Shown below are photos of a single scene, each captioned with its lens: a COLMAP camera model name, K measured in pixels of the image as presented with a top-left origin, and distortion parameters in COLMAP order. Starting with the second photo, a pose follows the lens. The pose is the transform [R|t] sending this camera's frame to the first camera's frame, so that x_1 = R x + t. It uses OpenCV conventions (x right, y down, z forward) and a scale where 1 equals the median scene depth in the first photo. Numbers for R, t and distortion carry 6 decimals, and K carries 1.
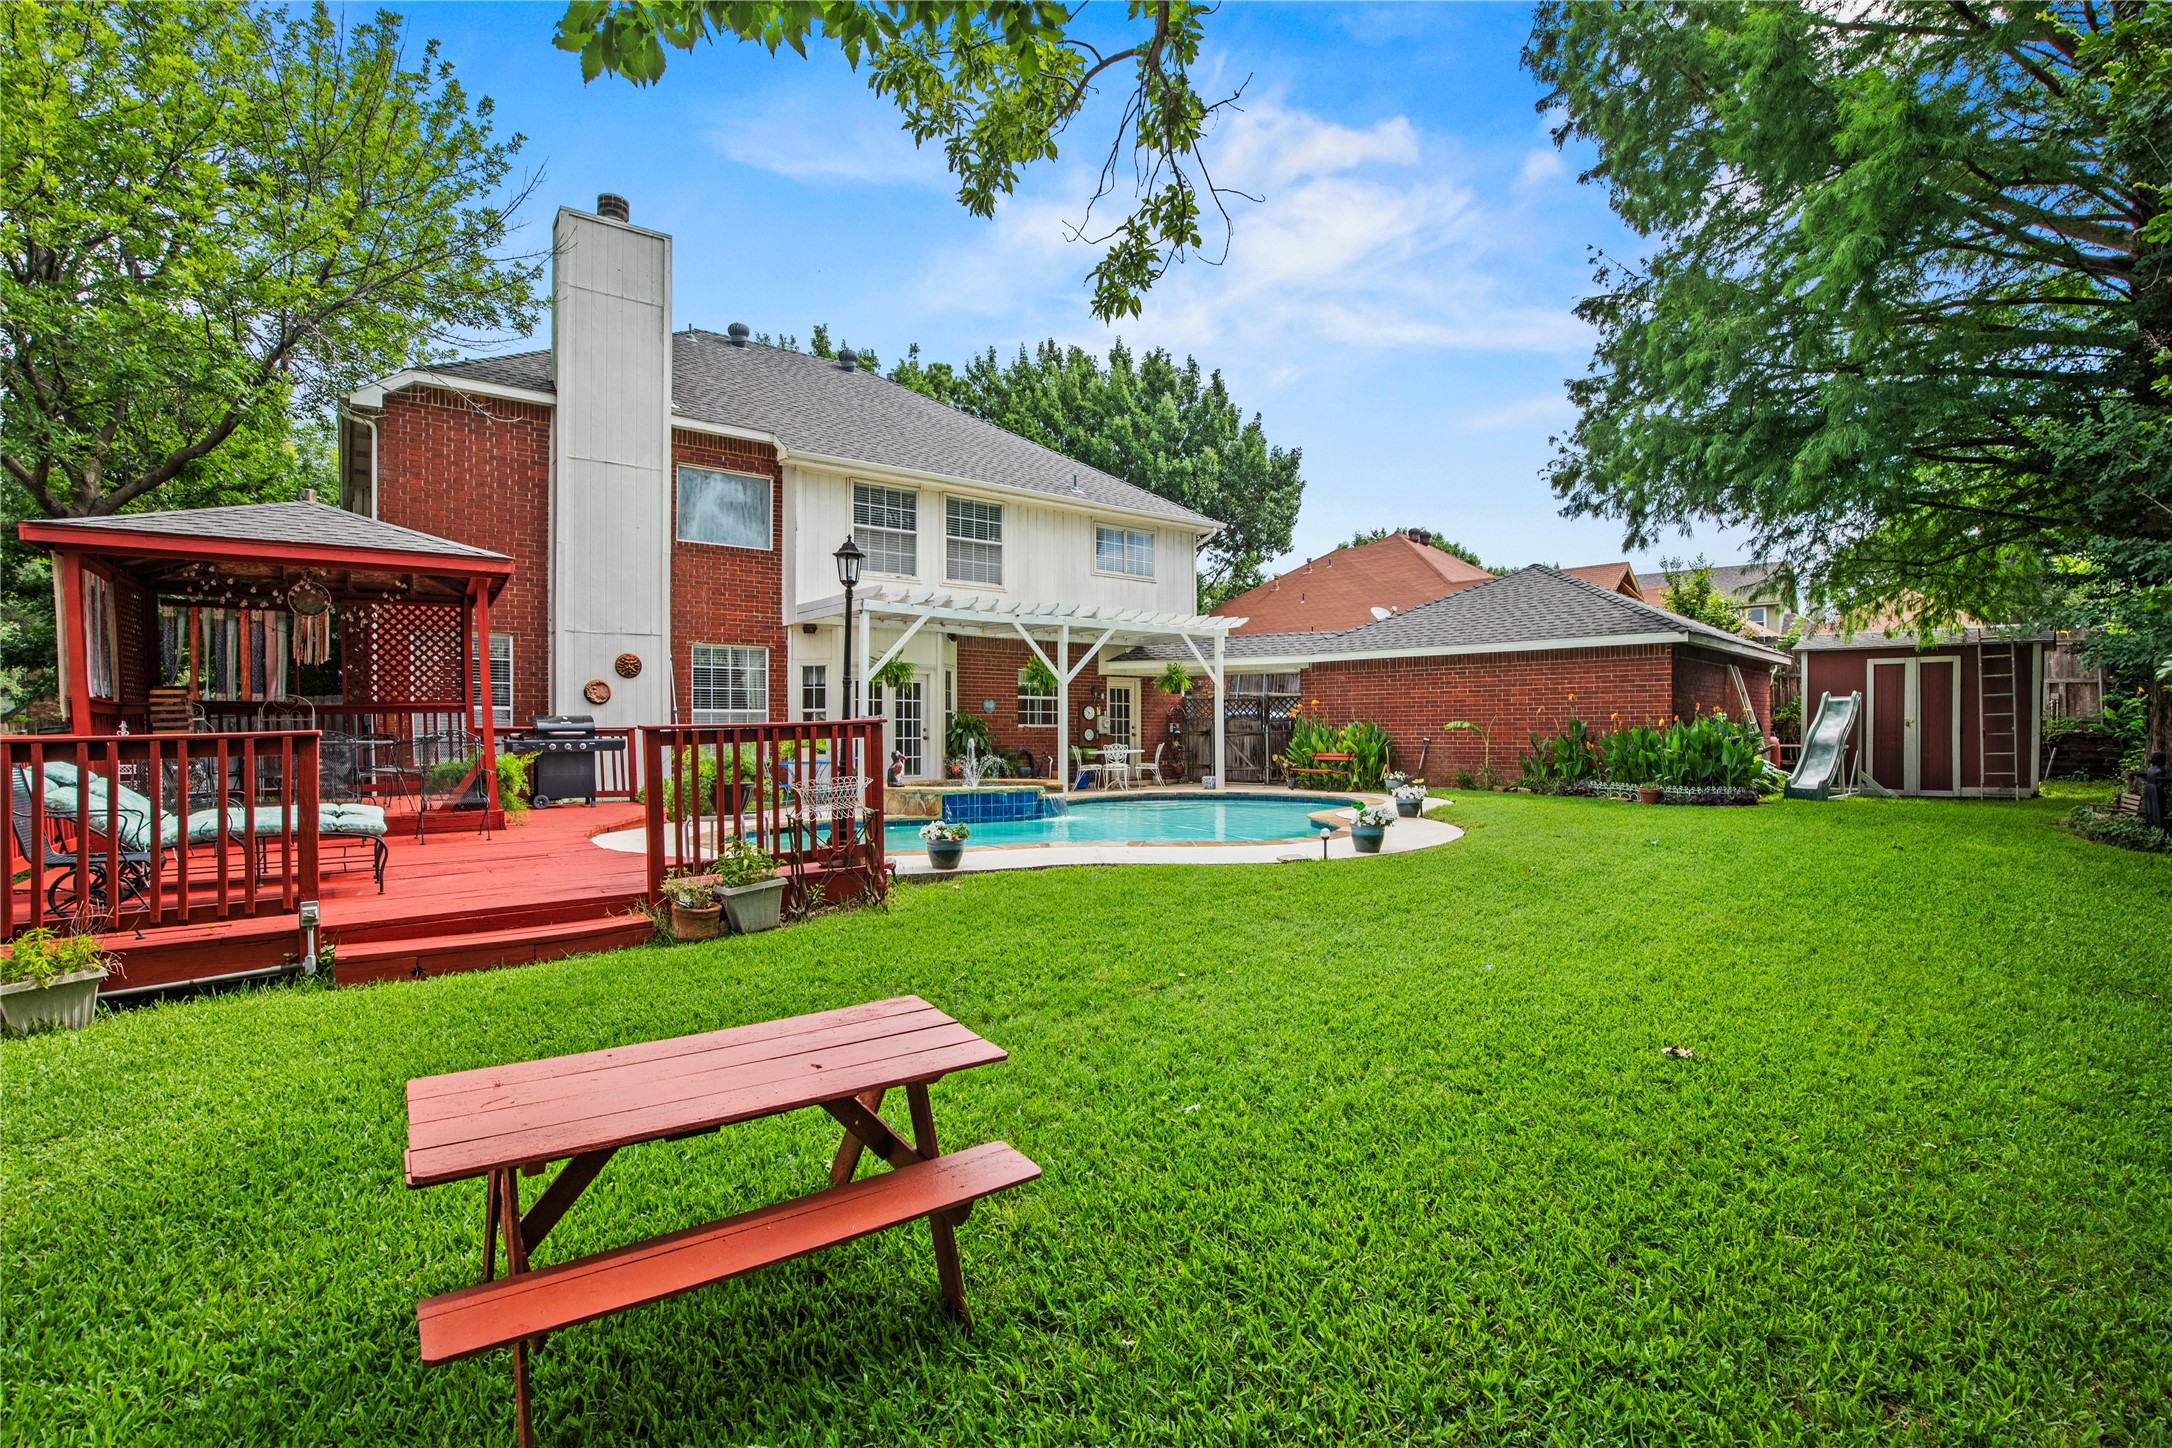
lens RADIAL K [[1015.3, 0, 1086.0], [0, 1015.3, 724.0], [0, 0, 1]] dist [-0.004947, -0.000218]
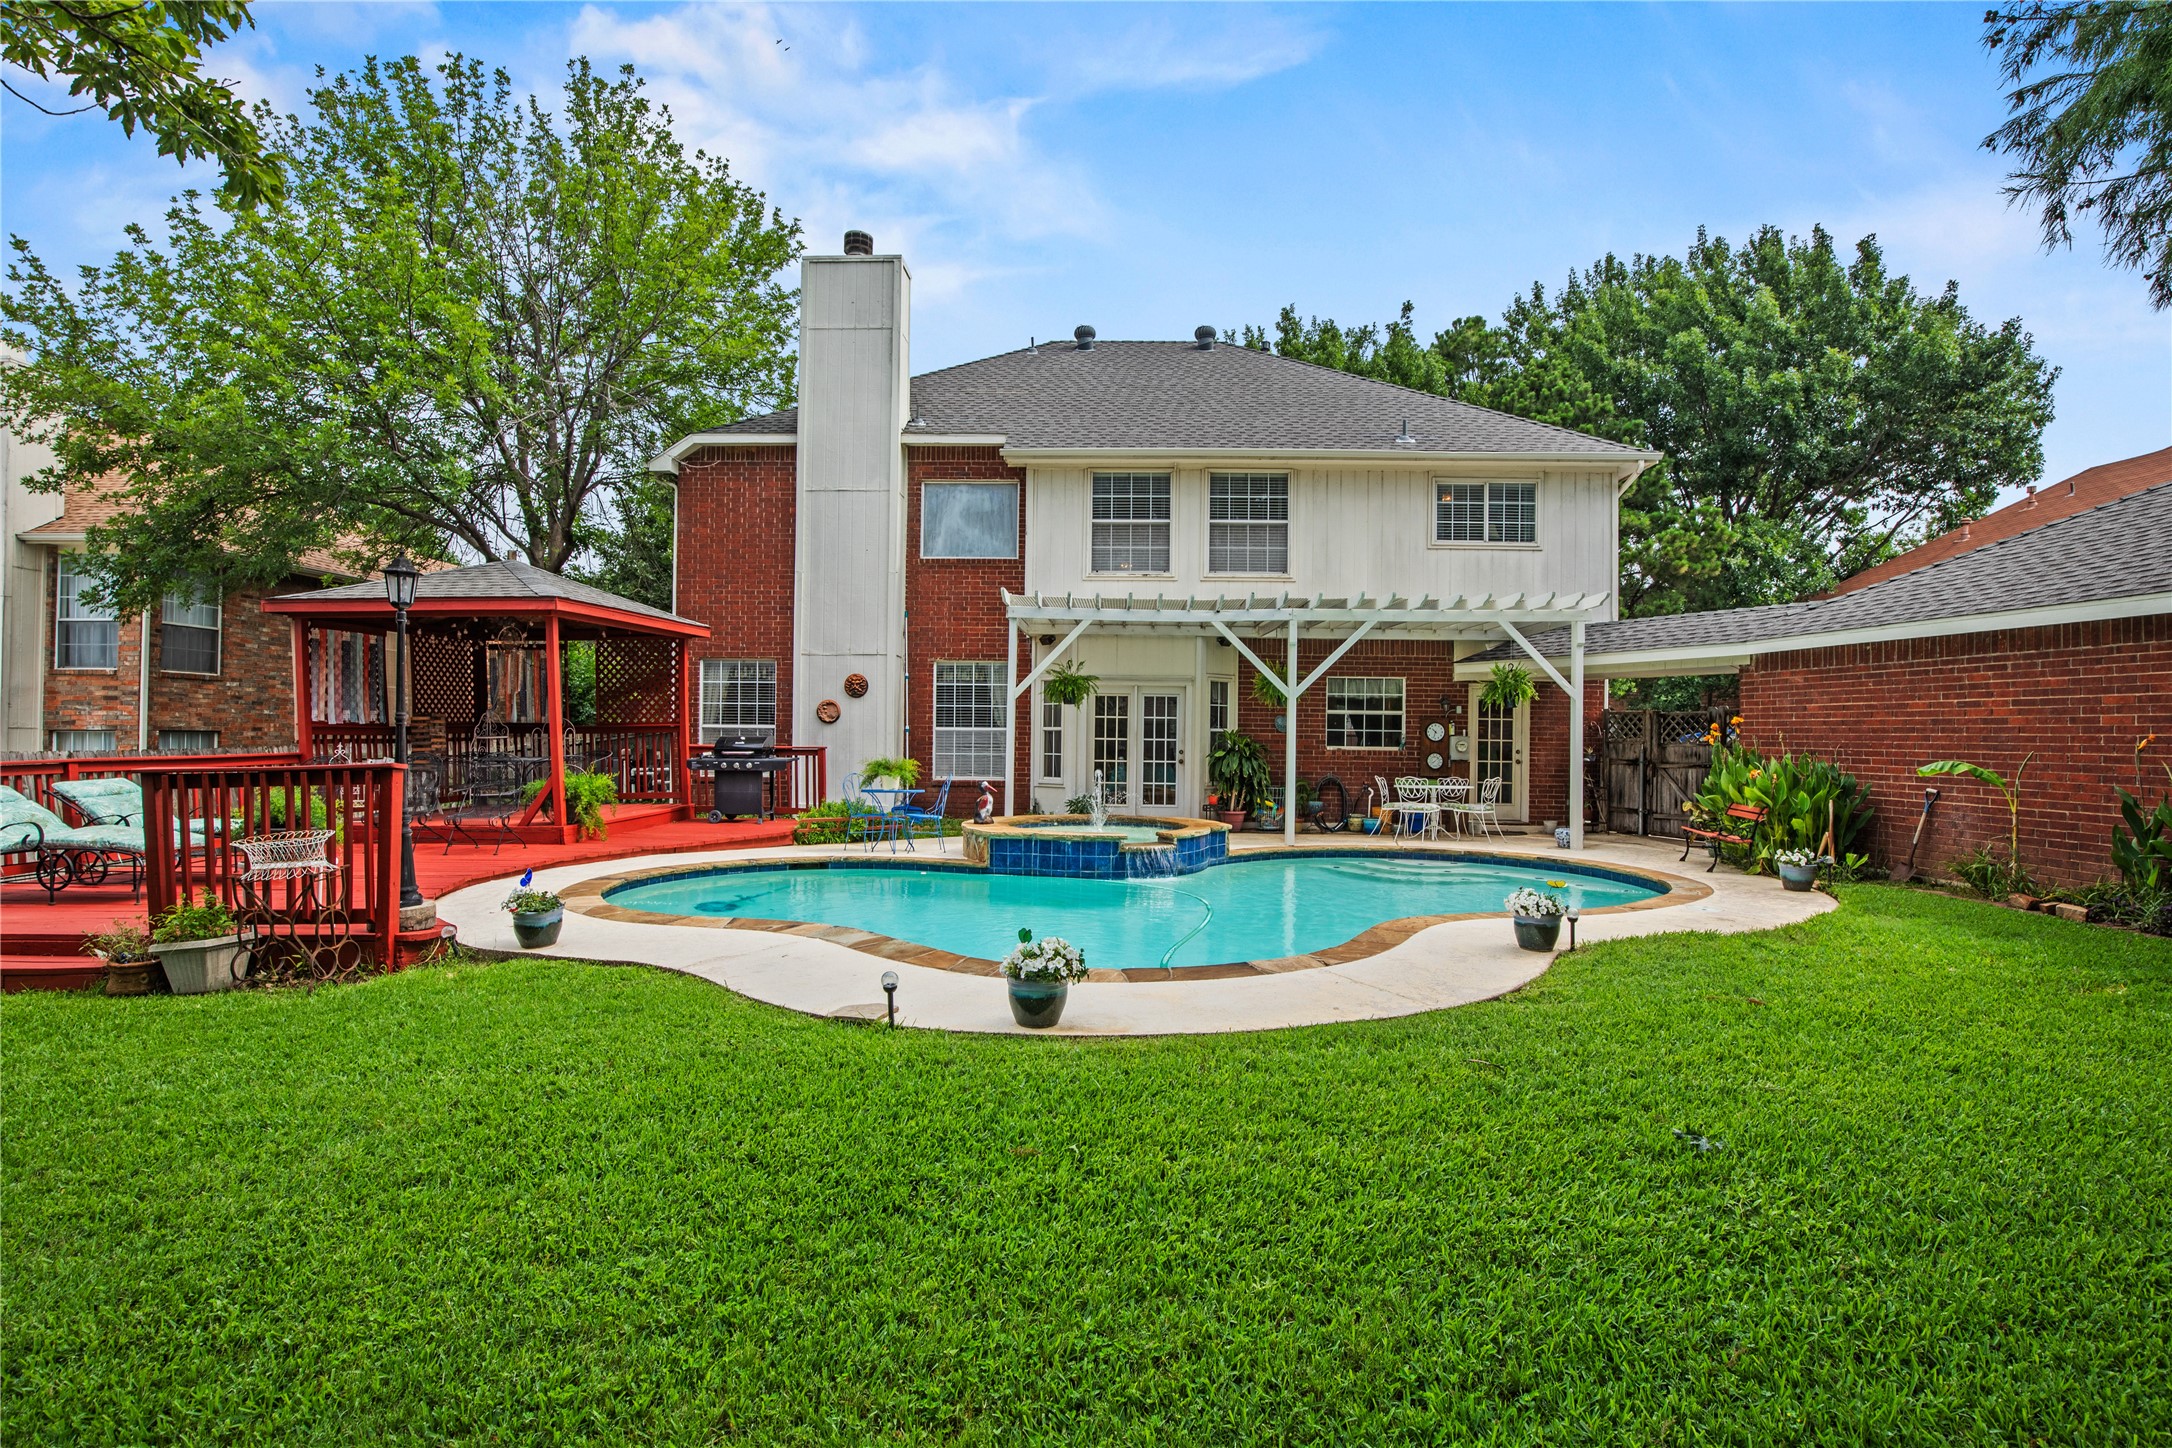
lens RADIAL K [[1015.6, 0, 1103.8], [0, 1015.6, 730.8], [0, 0, 1]] dist [-0.027283, -0.000243]
pose [[0.780681, 0.009703, -0.624854, 0.323501], [-0.007200, 0.999953, 0.006532, -0.017289], [0.624888, -0.000600, 0.780714, 0.300224]]
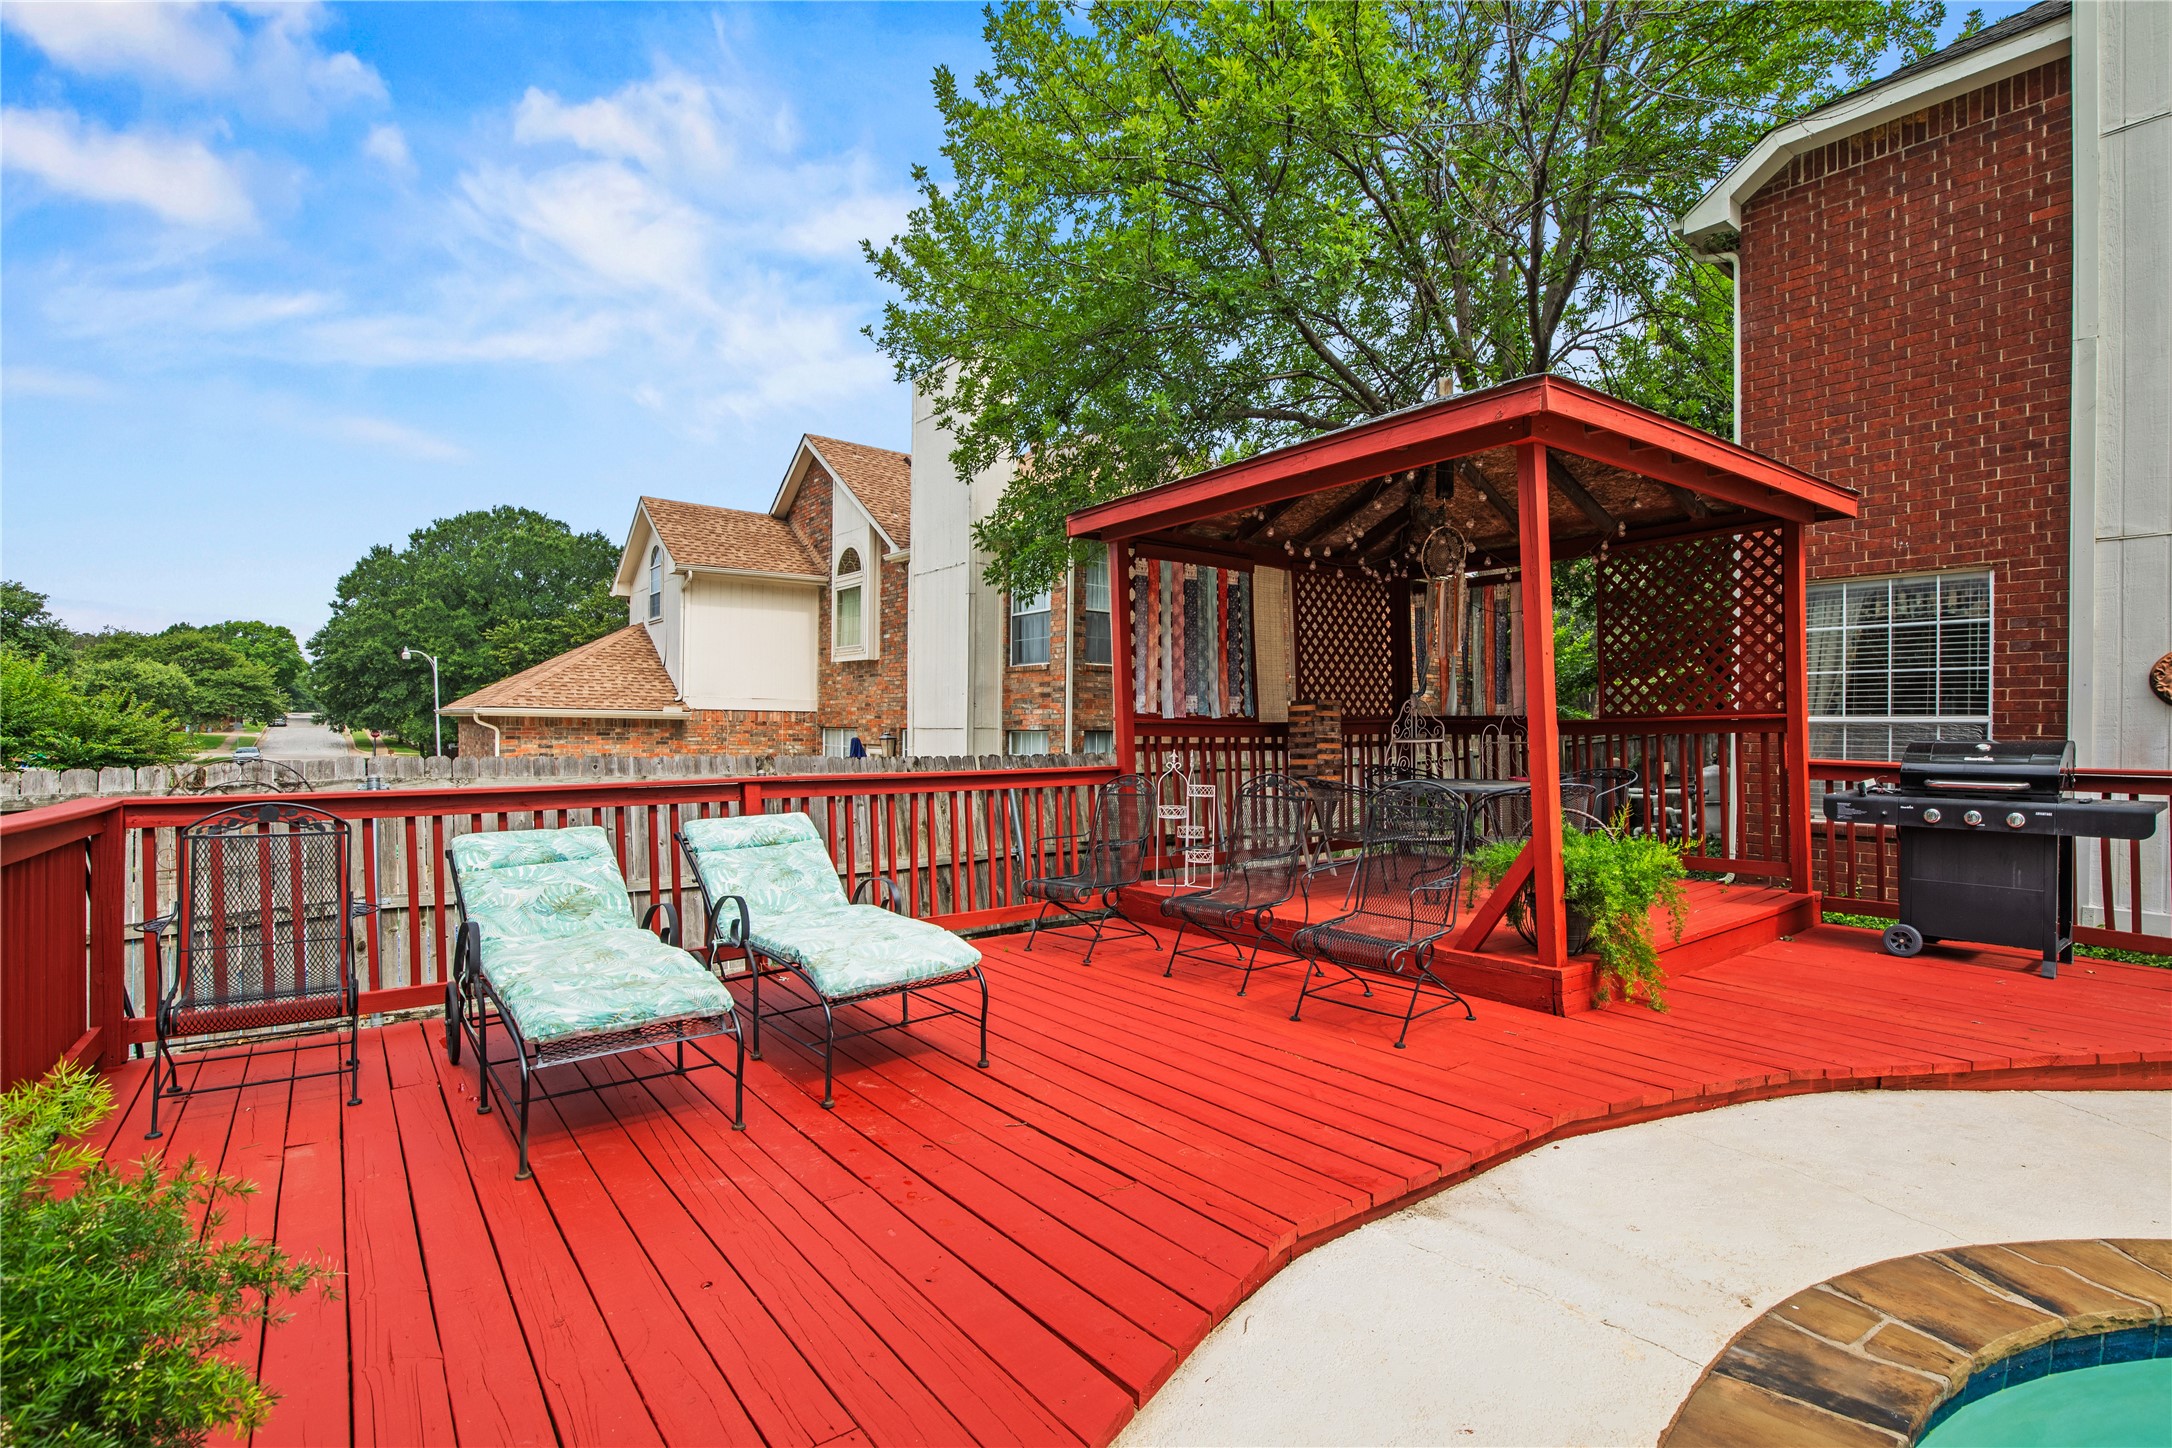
lens RADIAL K [[1015.6, 0, 1103.8], [0, 1015.6, 730.8], [0, 0, 1]] dist [-0.027283, -0.000243]
pose [[0.025705, 0.008380, -0.999634, -0.085163], [0.002009, 0.999962, 0.008435, -0.012298], [0.999668, -0.002225, 0.025687, 0.460747]]
